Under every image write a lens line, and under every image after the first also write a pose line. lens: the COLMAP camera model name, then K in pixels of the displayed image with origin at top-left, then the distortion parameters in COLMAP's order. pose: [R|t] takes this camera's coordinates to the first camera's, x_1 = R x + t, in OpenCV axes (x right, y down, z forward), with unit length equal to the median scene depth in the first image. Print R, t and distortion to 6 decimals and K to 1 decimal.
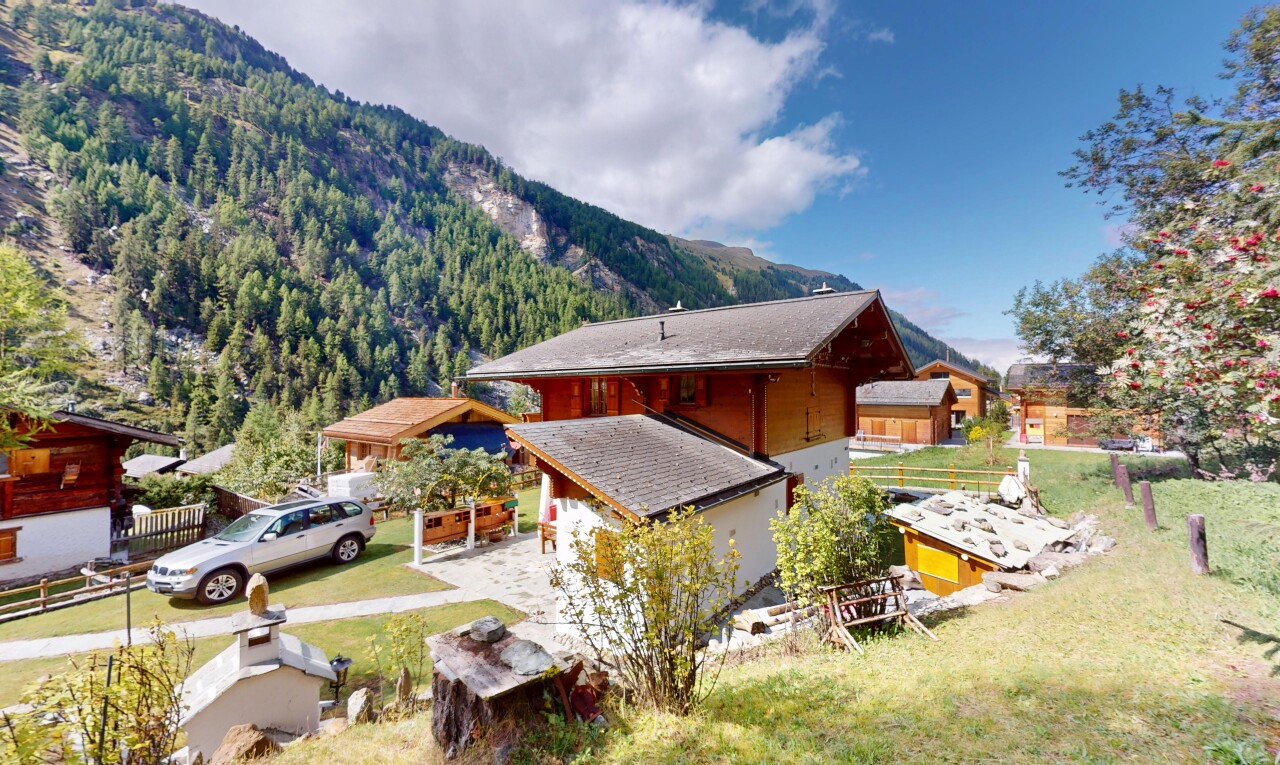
lens RADIAL K [[496.7, 0, 640.0], [0, 496.7, 382.5], [0, 0, 1]] dist [-0.000782, 0.000005]
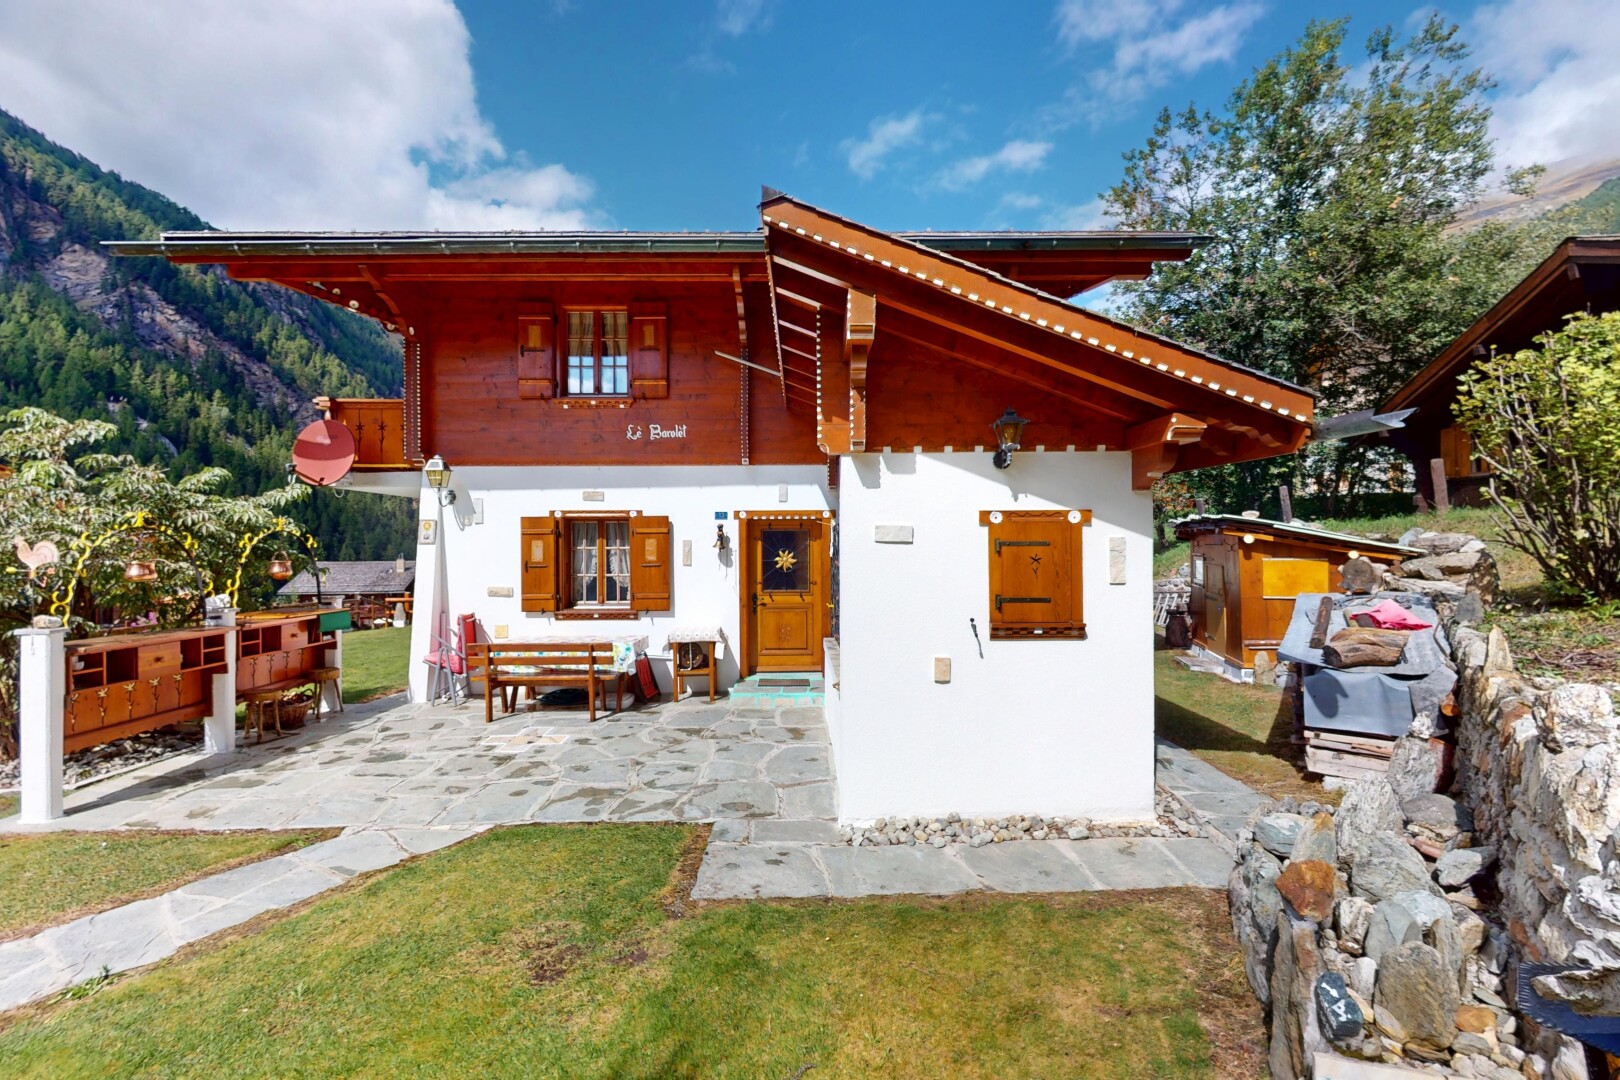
lens RADIAL K [[700.7, 0, 810.0], [0, 700.7, 540.0], [0, 0, 1]] dist [-0.000731, -0.000136]
pose [[0.781900, 0.002423, 0.623399, -0.300450], [-0.011220, 0.999885, 0.010186, 0.171230], [-0.623302, -0.014959, 0.781838, 0.368651]]
